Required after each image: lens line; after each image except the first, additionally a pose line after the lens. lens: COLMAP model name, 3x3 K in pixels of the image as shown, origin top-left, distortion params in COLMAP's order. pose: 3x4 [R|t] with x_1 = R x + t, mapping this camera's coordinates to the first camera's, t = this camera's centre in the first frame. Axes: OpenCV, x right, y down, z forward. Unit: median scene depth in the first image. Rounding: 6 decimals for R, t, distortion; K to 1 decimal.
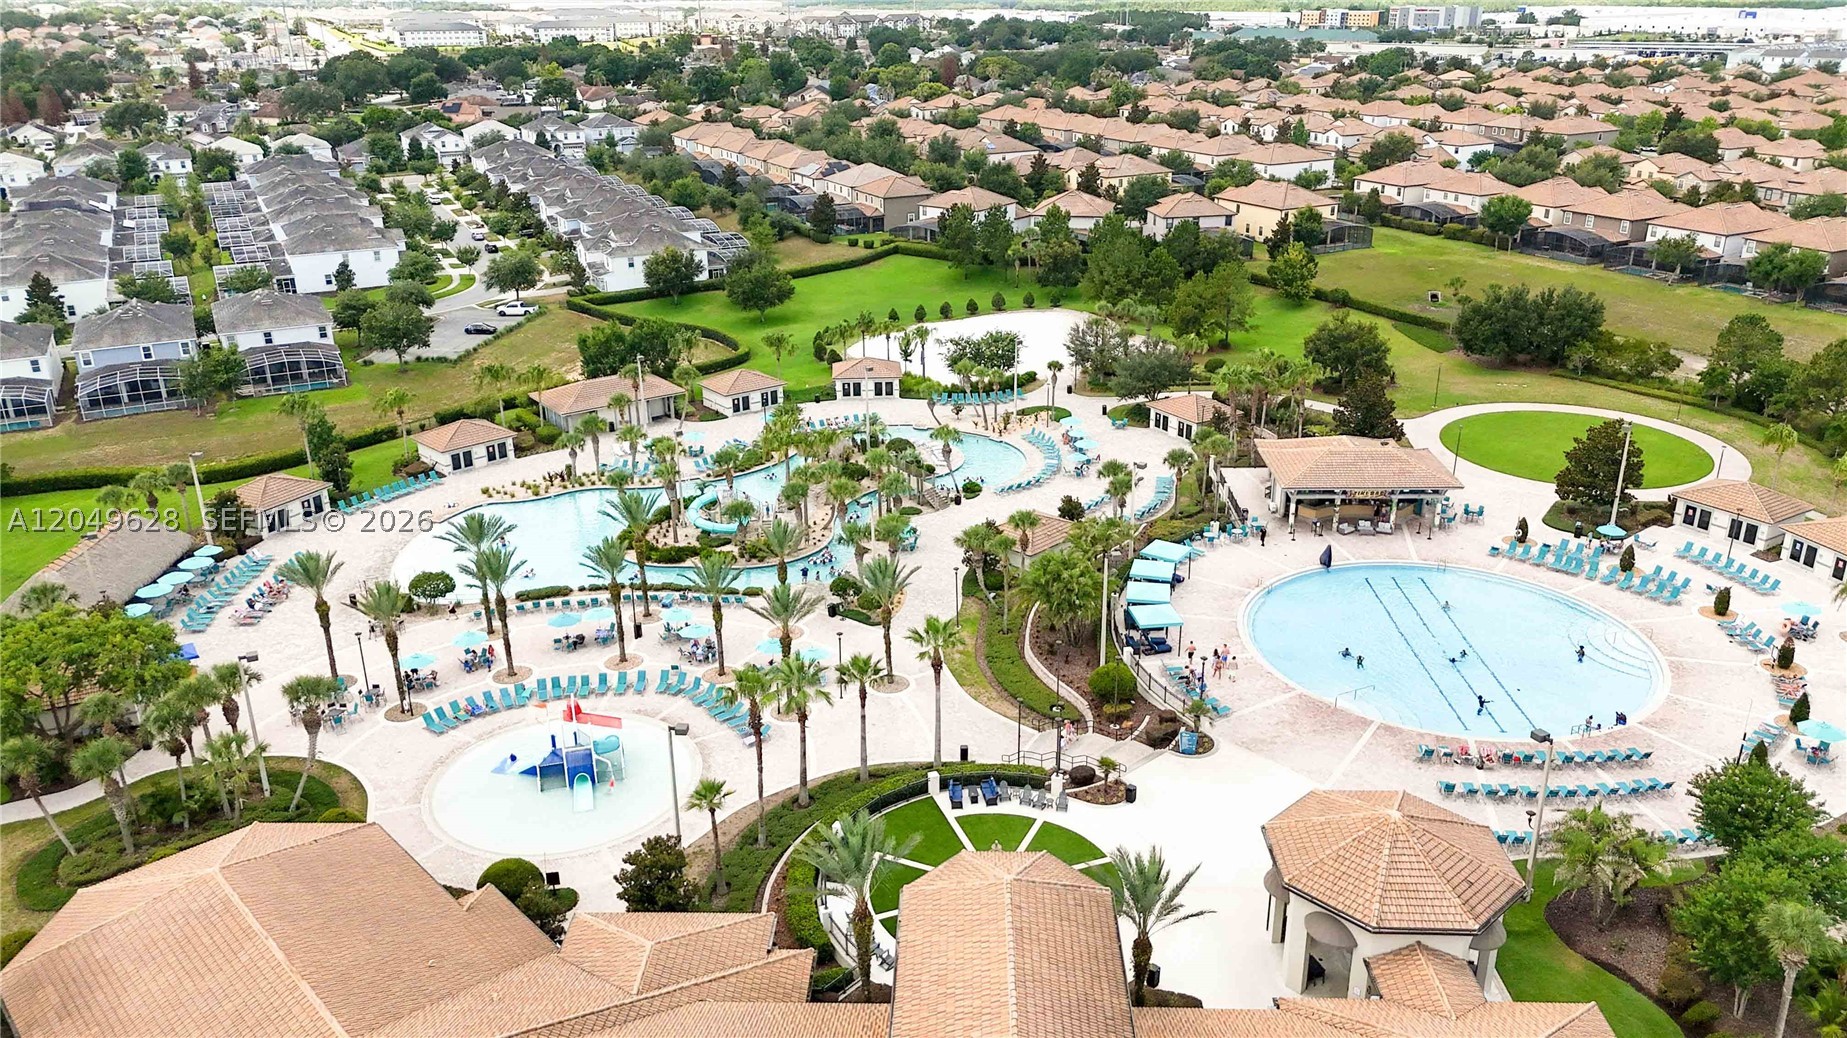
lens RADIAL K [[1373.4, 0, 917.6], [0, 1373.4, 517.6], [0, 0, 1]] dist [0.080737, -0.079286]
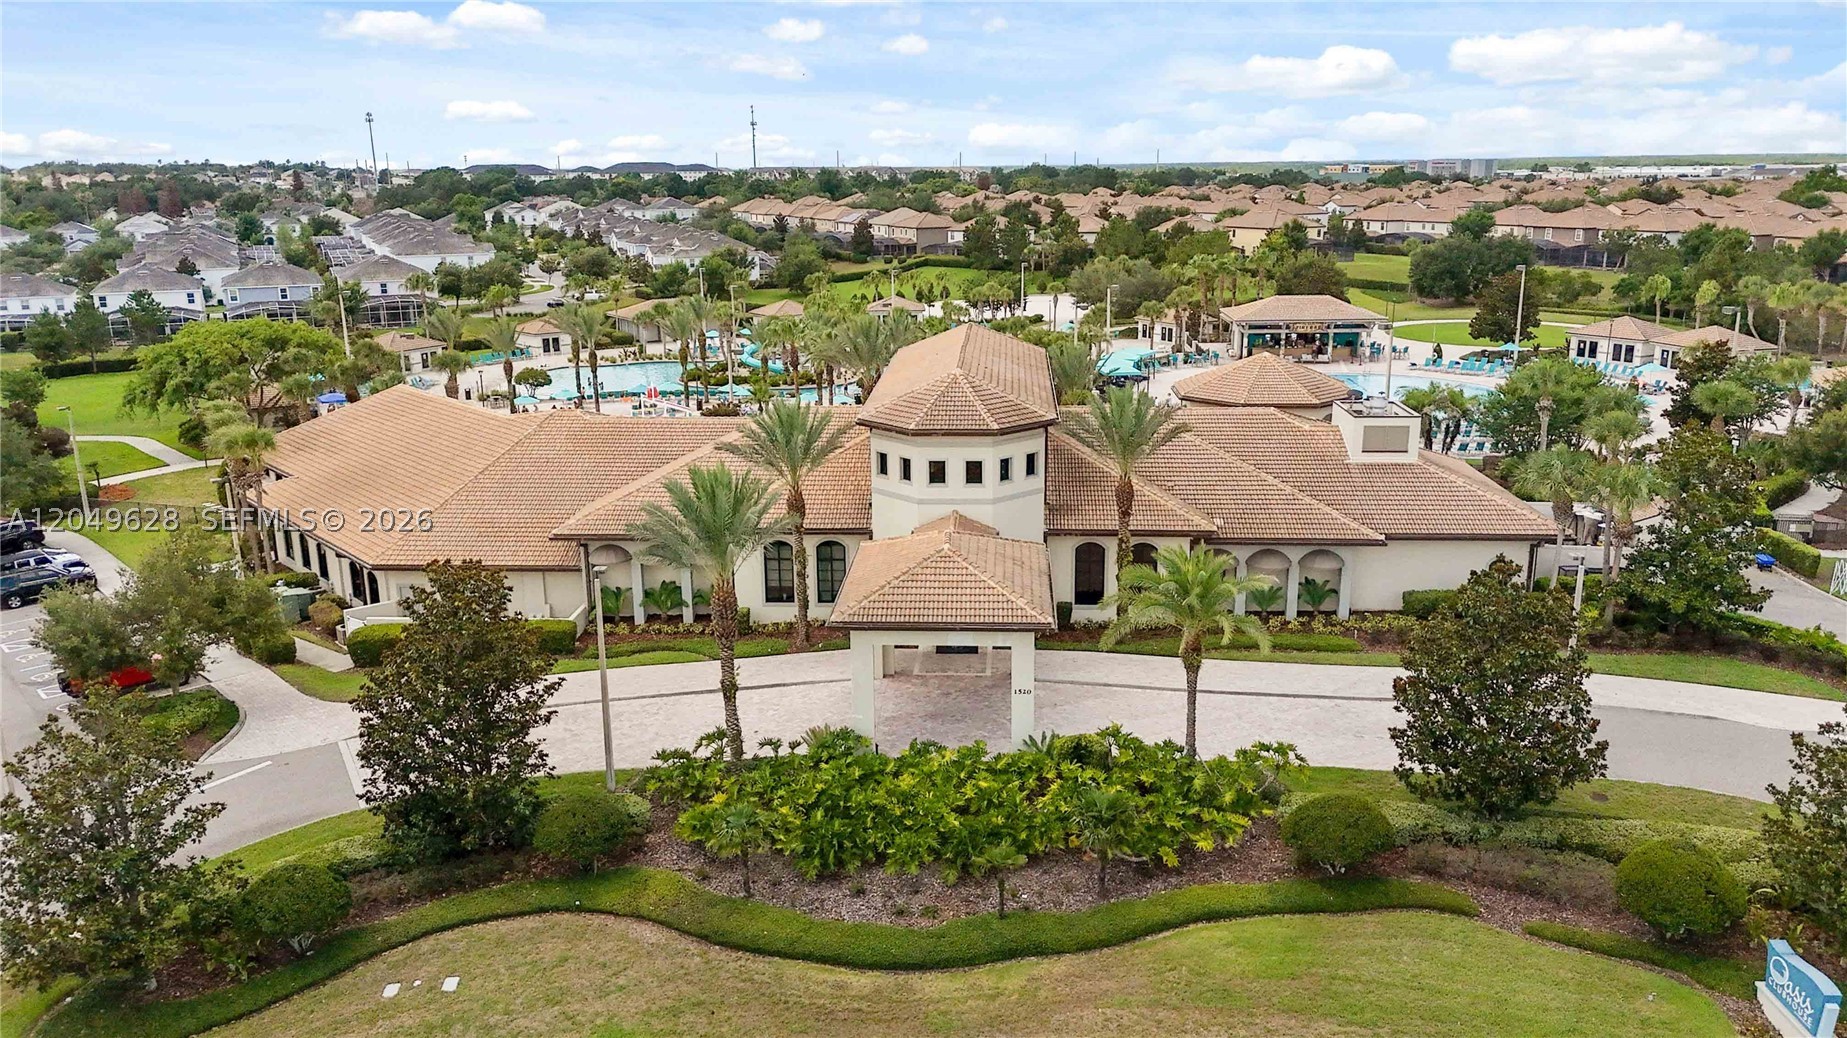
lens RADIAL K [[1373.4, 0, 917.6], [0, 1373.4, 517.6], [0, 0, 1]] dist [0.080737, -0.079286]
pose [[0.999513, 0.008248, -0.030094, 0.016956], [-0.011784, 0.992789, -0.119295, 0.194813], [0.028893, 0.119591, 0.992403, -0.118147]]
